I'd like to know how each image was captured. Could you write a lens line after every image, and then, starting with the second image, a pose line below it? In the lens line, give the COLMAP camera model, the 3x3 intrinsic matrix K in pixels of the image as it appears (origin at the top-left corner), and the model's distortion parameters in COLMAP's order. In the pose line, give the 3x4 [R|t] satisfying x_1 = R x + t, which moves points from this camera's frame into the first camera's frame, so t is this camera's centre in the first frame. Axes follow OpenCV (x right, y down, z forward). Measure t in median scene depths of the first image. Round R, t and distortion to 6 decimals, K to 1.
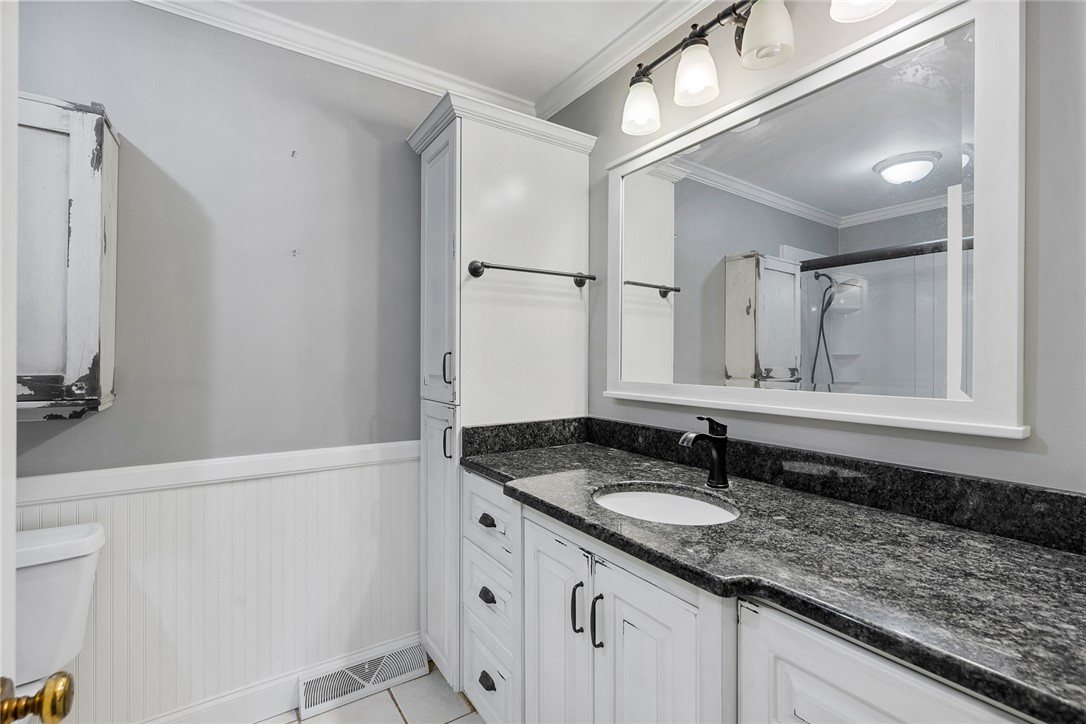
lens RADIAL K [[489.3, 0, 543.3], [0, 489.3, 364.4], [0, 0, 1]] dist [-0.000425, 0.000113]
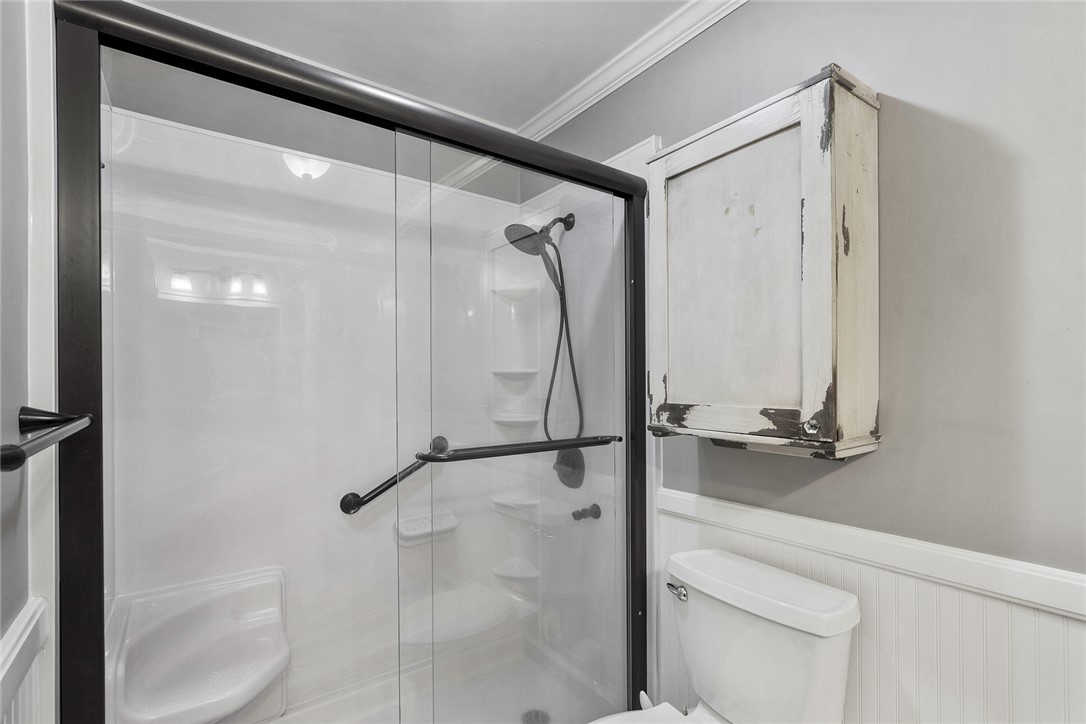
lens RADIAL K [[495.0, 0, 546.0], [0, 495.0, 376.2], [0, 0, 1]] dist [-0.001177, 0.000298]
pose [[0.049861, -0.012424, -0.998679, -0.150037], [-0.007371, 0.999891, -0.012807, -0.021642], [0.998729, 0.008000, 0.049764, 0.518200]]
